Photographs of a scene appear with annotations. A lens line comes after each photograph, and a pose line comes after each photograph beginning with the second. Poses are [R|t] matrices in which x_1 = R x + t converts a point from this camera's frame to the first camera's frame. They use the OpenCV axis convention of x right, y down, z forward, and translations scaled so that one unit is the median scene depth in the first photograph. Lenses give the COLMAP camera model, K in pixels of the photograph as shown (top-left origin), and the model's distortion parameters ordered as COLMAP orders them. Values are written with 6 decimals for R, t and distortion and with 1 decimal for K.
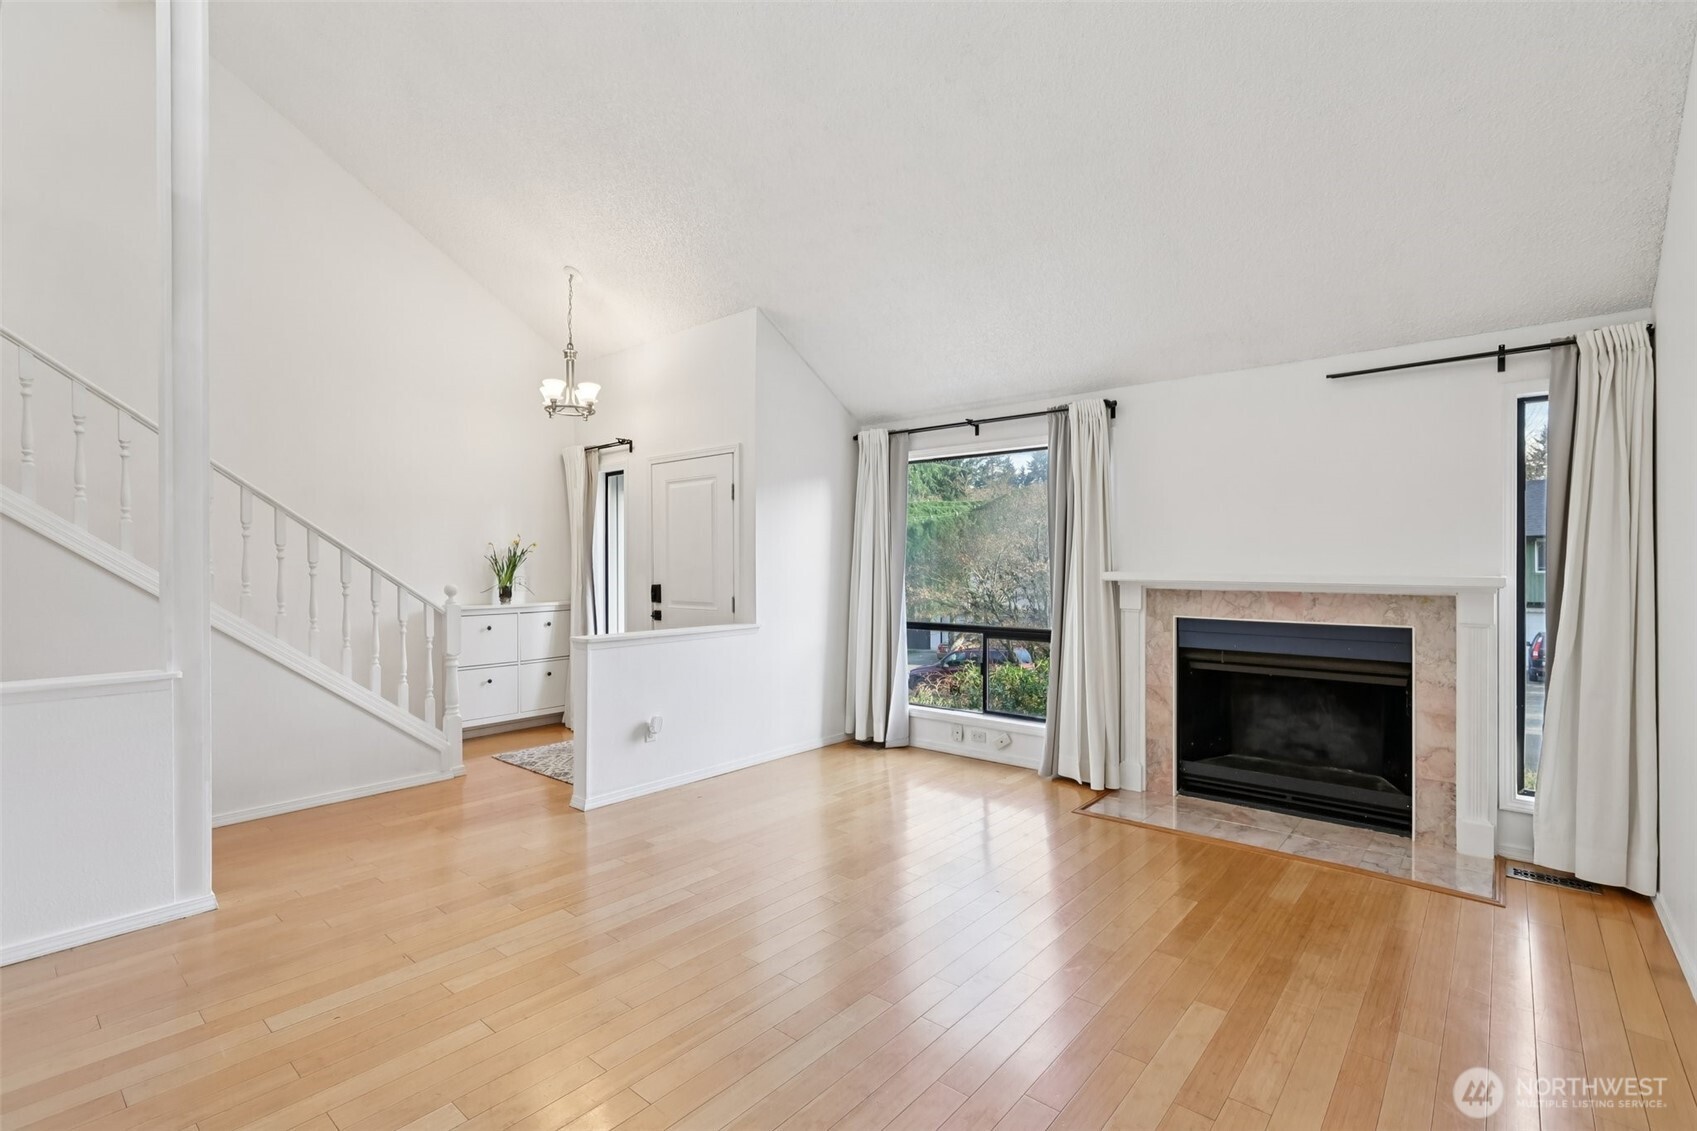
lens RADIAL K [[763.3, 0, 861.4], [0, 763.3, 558.4], [0, 0, 1]] dist [0.005539, 0.002212]
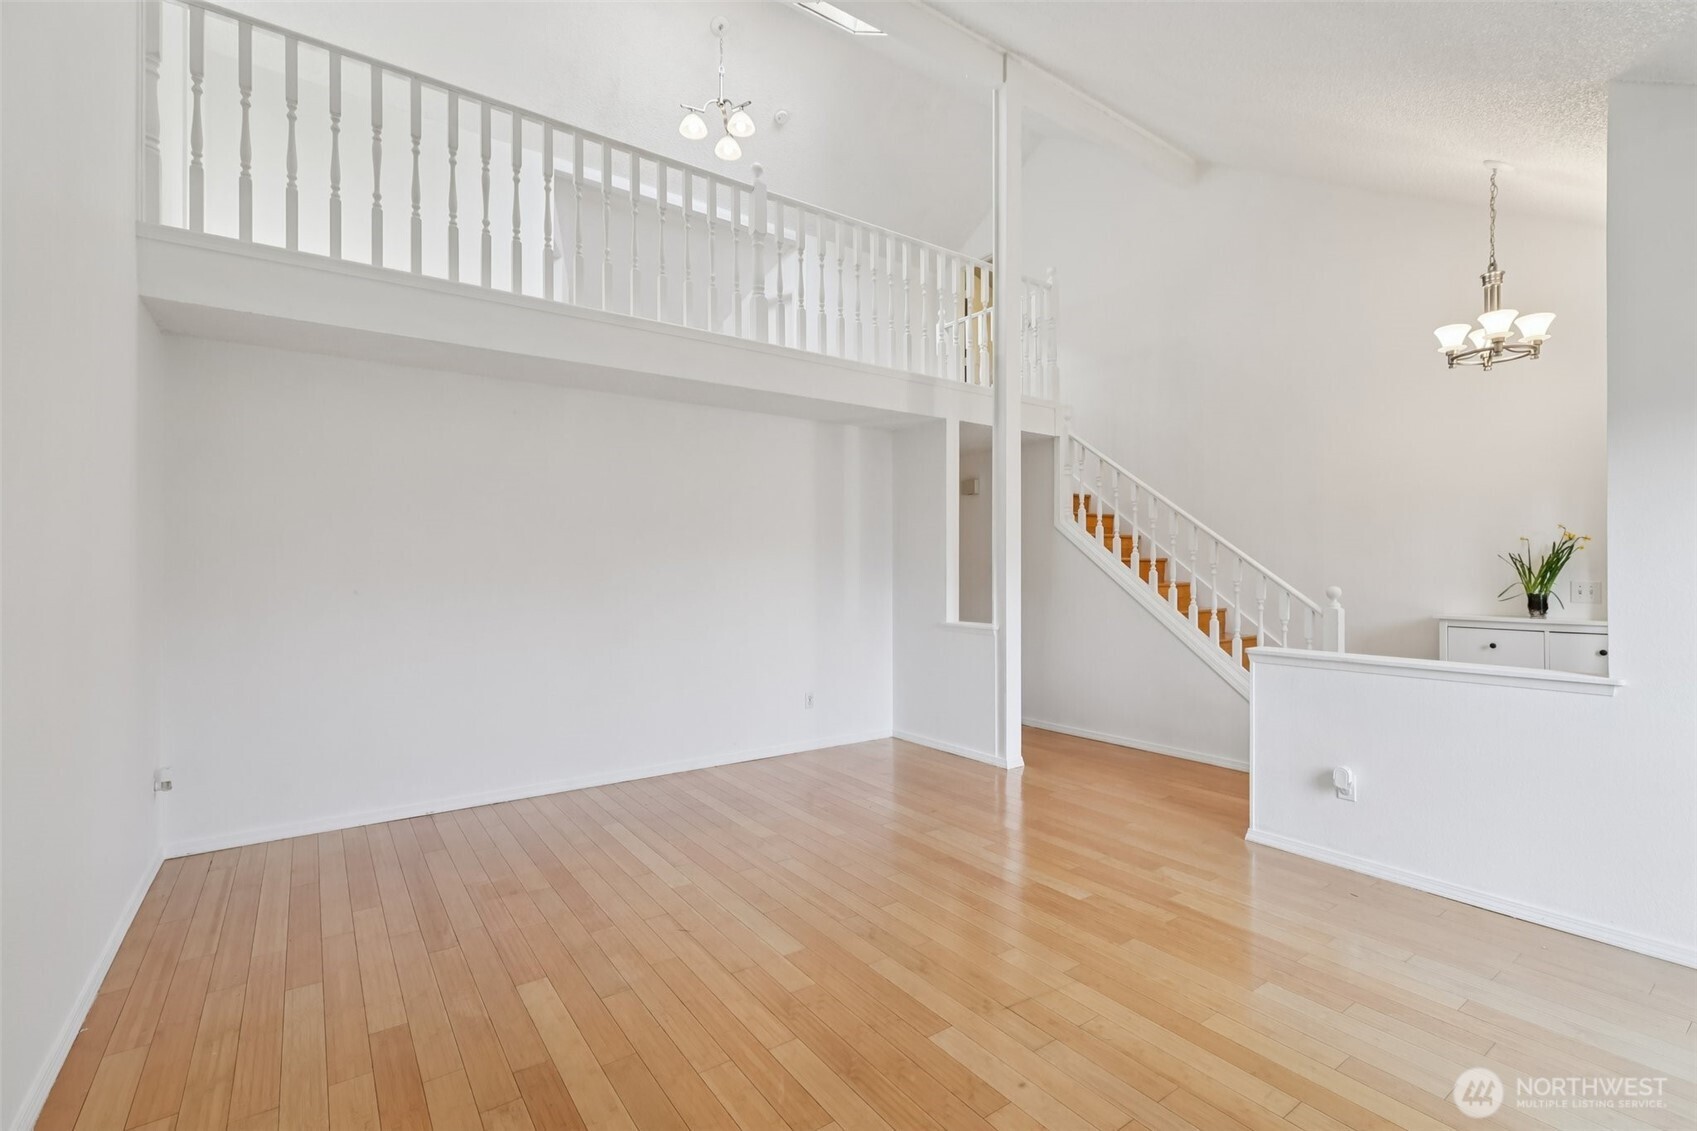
lens RADIAL K [[763.3, 0, 850.2], [0, 763.3, 568.7], [0, 0, 1]] dist [0.005539, 0.002212]
pose [[-0.229363, 0.004646, -0.973330, 0.445262], [0.002440, 0.999988, 0.004198, 0.005599], [0.973338, -0.001412, -0.229371, 0.544692]]
